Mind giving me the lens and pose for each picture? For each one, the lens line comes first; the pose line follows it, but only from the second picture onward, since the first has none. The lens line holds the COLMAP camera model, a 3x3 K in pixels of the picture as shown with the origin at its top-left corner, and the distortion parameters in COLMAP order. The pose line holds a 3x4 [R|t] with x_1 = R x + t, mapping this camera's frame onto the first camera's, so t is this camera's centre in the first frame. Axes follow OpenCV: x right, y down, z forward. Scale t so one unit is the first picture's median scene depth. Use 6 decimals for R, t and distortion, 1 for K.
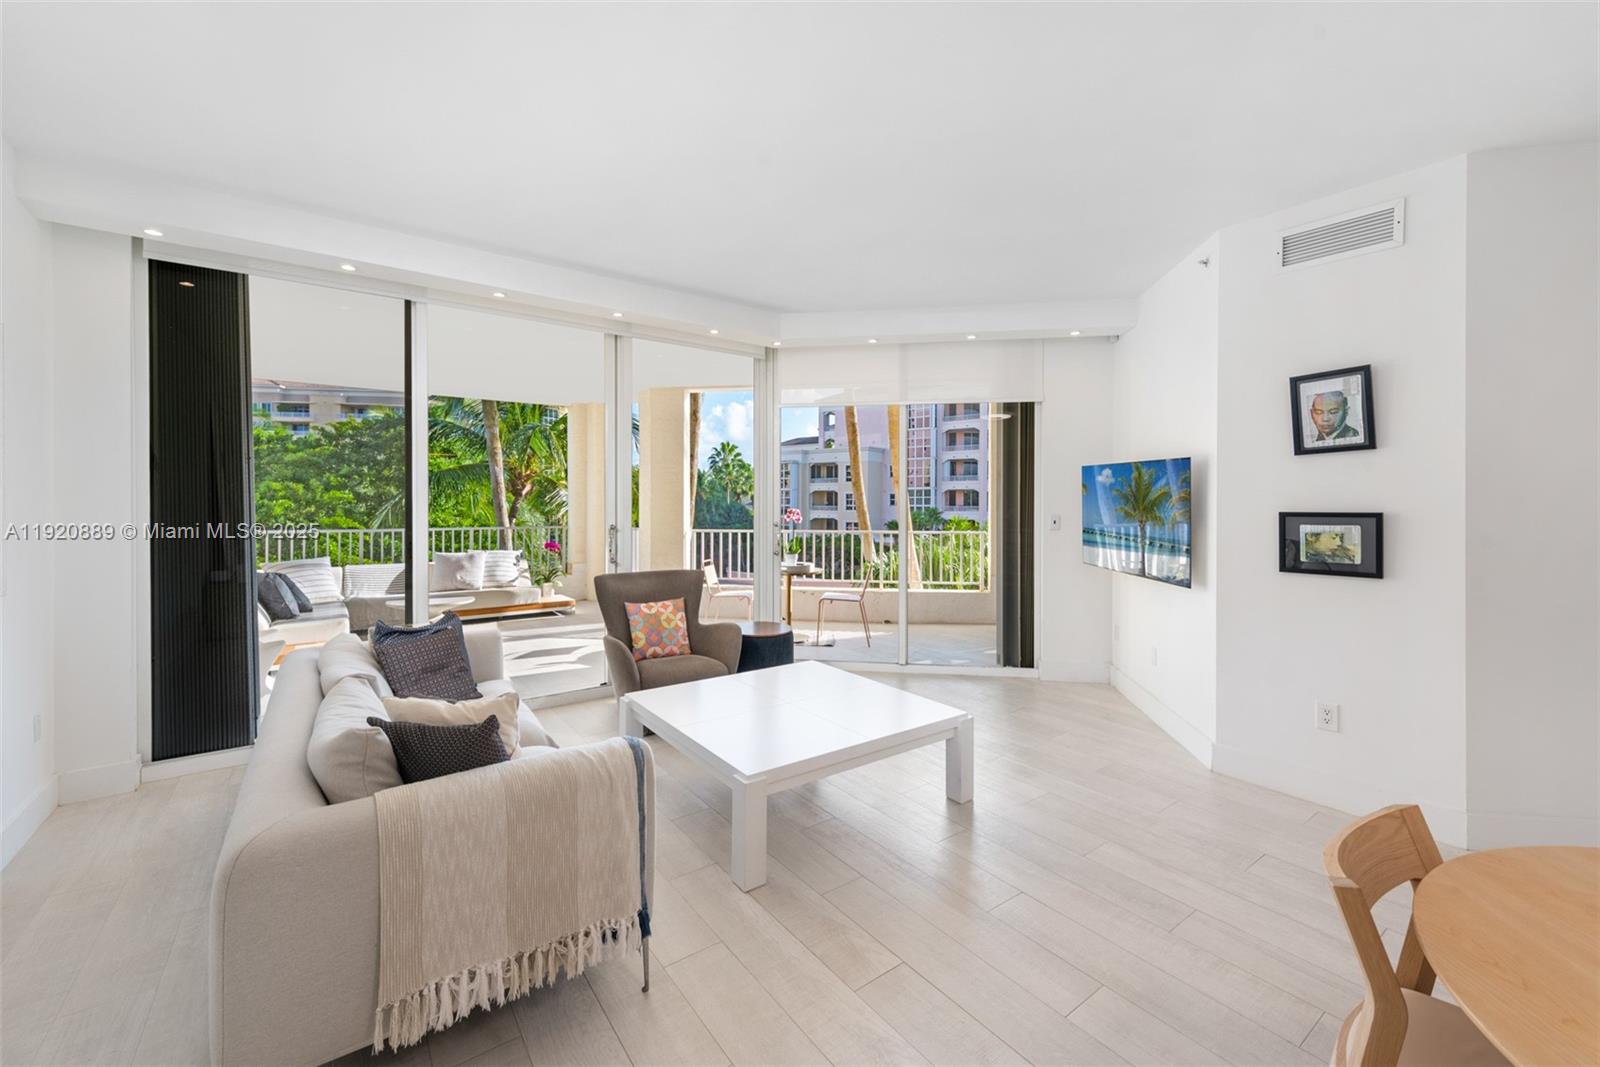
lens RADIAL K [[625.9, 0, 800.3], [0, 625.9, 520.3], [0, 0, 1]] dist [0.009707, -0.001090]
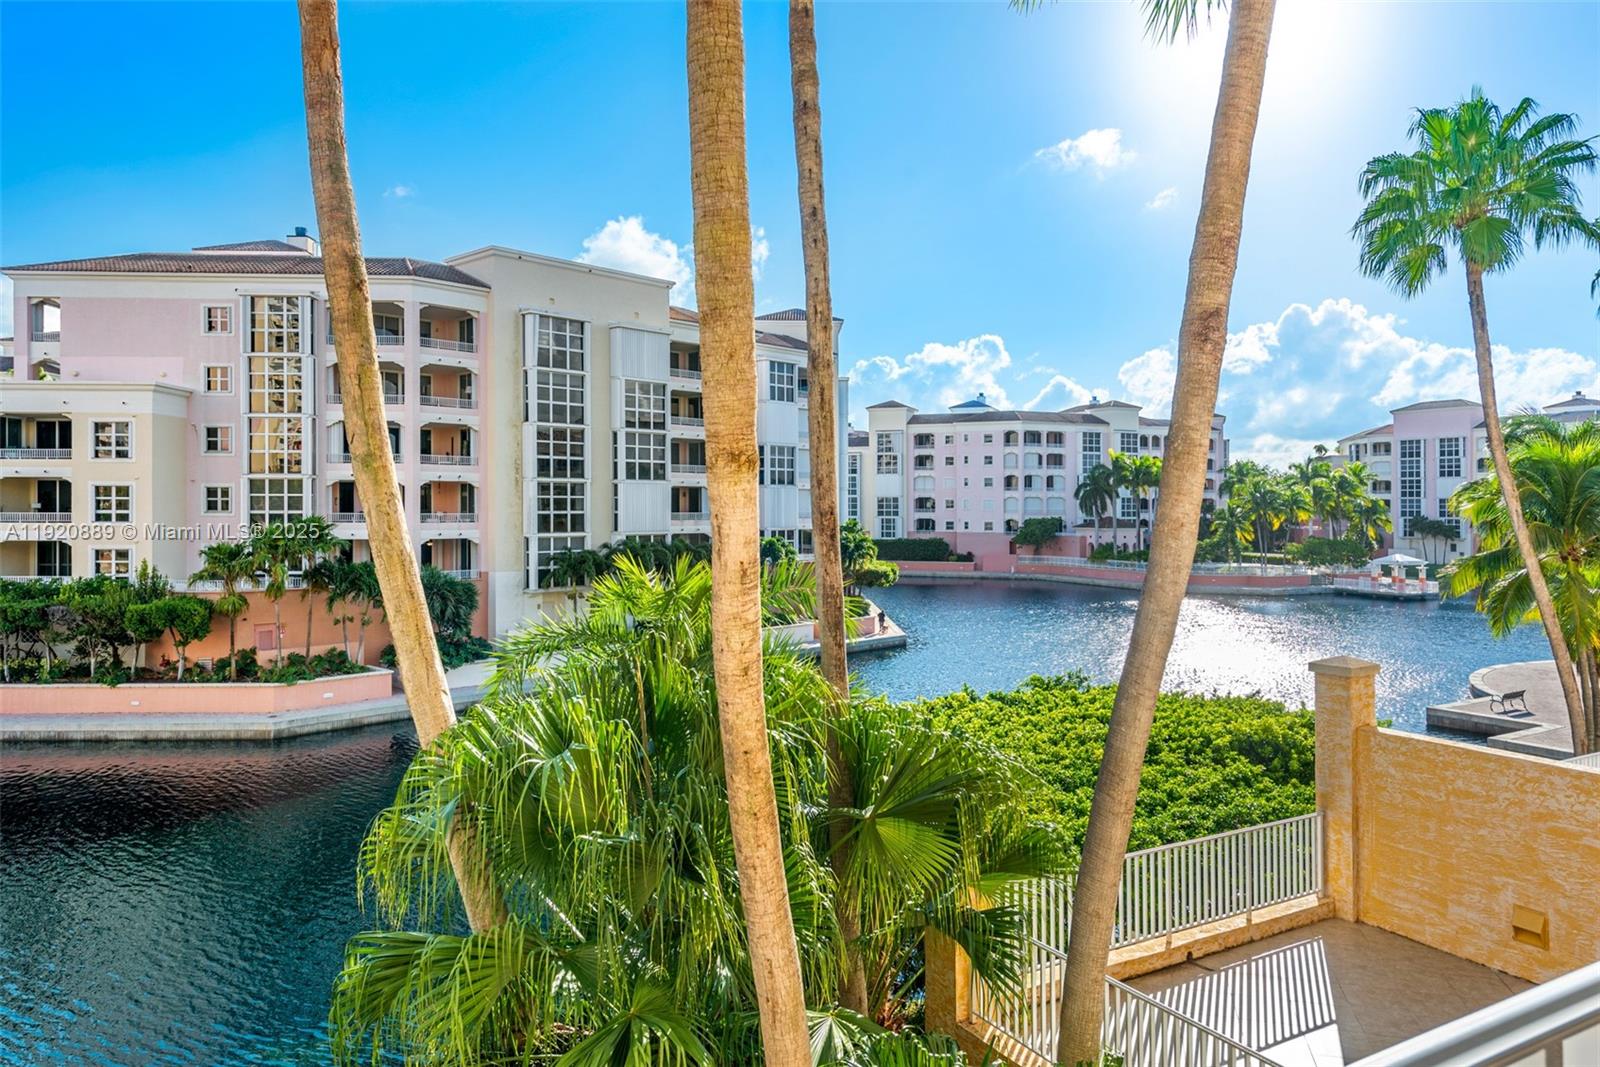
lens RADIAL K [[1073.3, 0, 795.7], [0, 1073.3, 509.2], [0, 0, 1]] dist [0.037278, 0.002694]
pose [[0.789254, -0.000677, 0.614066, -0.070668], [0.015064, 0.999720, -0.018260, -0.022293], [-0.613881, 0.023662, 0.789044, 0.463727]]
